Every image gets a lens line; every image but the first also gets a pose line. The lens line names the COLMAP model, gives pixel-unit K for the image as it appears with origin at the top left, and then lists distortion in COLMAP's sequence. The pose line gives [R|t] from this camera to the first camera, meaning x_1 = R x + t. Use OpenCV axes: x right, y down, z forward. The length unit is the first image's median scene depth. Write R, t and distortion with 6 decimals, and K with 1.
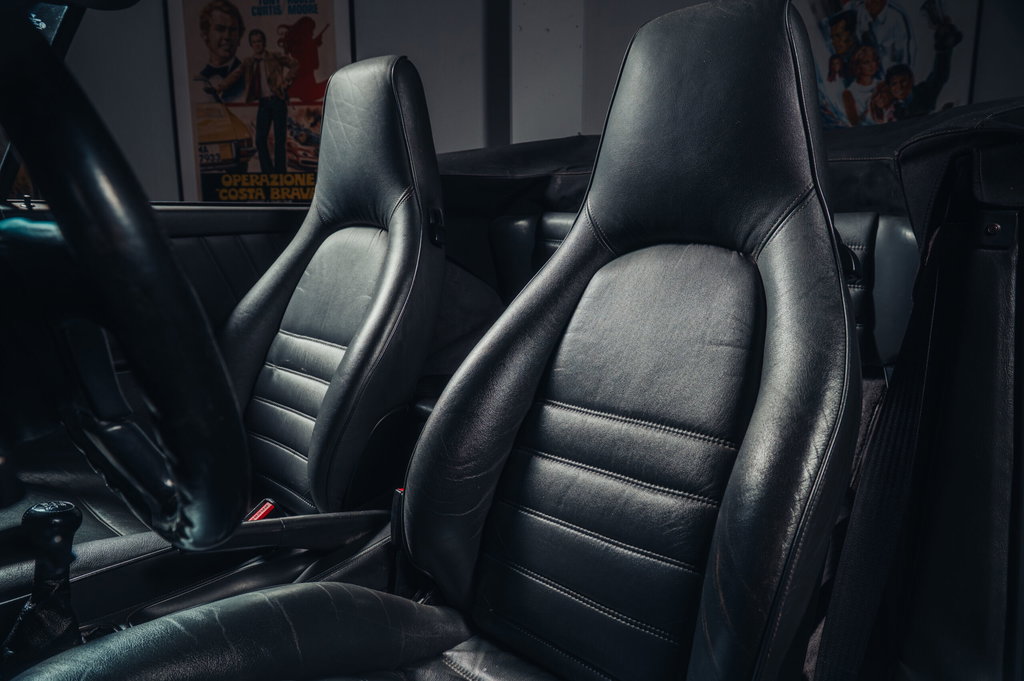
lens RADIAL K [[692.0, 0, 512.0], [0, 692.0, 340.5], [0, 0, 1]] dist [-0.012976, -0.001330]
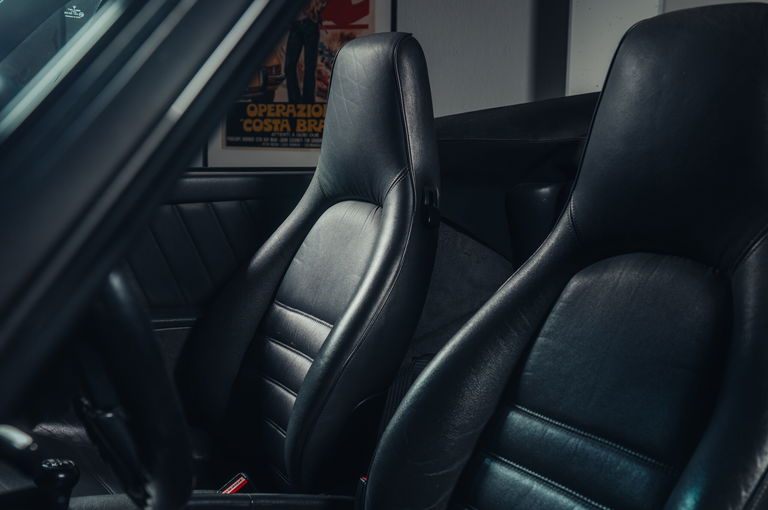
lens RADIAL K [[831.7, 0, 384.0], [0, 831.7, 255.0], [0, 0, 1]] dist [0.018993, 0.000937]
pose [[0.972665, 0.050744, -0.226602, 0.086293], [-0.060737, 0.997455, -0.037340, -0.046444], [0.224131, 0.050083, 0.973271, -0.135652]]
